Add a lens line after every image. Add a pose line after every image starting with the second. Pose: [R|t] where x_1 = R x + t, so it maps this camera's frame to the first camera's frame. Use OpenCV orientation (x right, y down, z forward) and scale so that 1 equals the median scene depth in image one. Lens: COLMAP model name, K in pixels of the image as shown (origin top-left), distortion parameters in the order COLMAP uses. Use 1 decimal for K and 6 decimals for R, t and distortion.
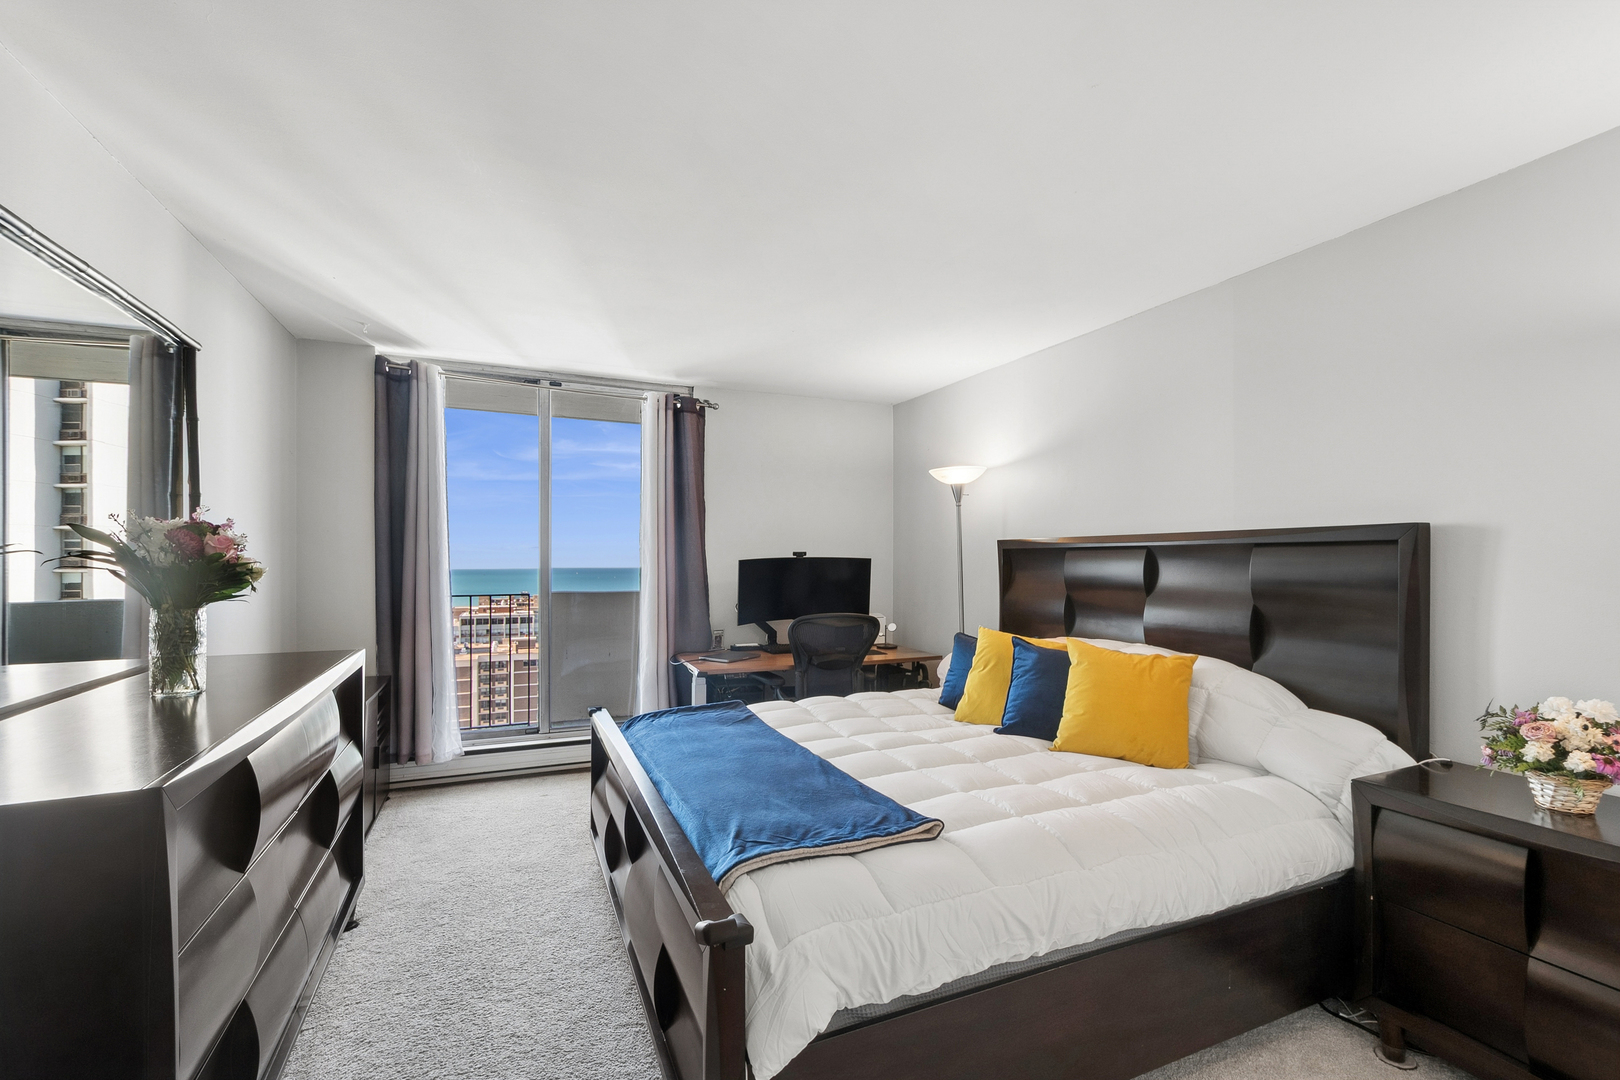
lens RADIAL K [[718.8, 0, 819.7], [0, 718.8, 567.0], [0, 0, 1]] dist [0.005577, -0.000900]
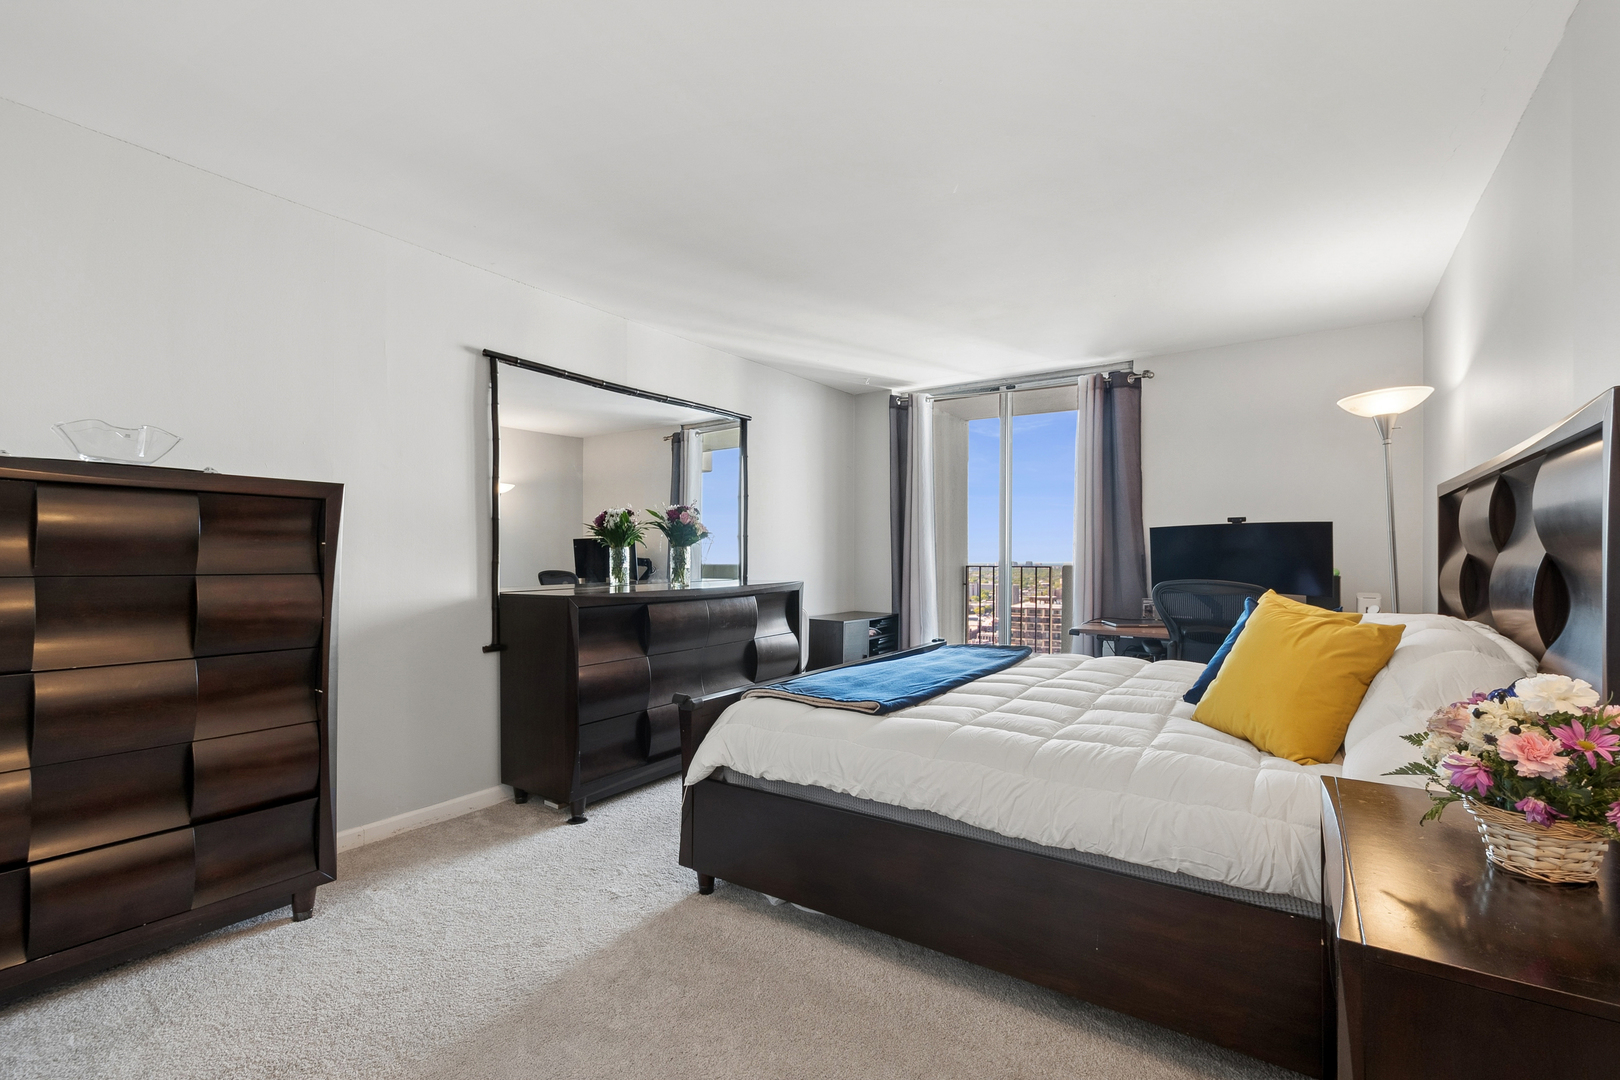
lens RADIAL K [[718.8, 0, 809.0], [0, 718.8, 547.5], [0, 0, 1]] dist [0.005577, -0.000900]
pose [[0.526702, -0.011777, -0.849968, 0.469671], [-0.007640, 0.999798, -0.018587, 0.038865], [0.850016, 0.016283, 0.526506, 0.080921]]
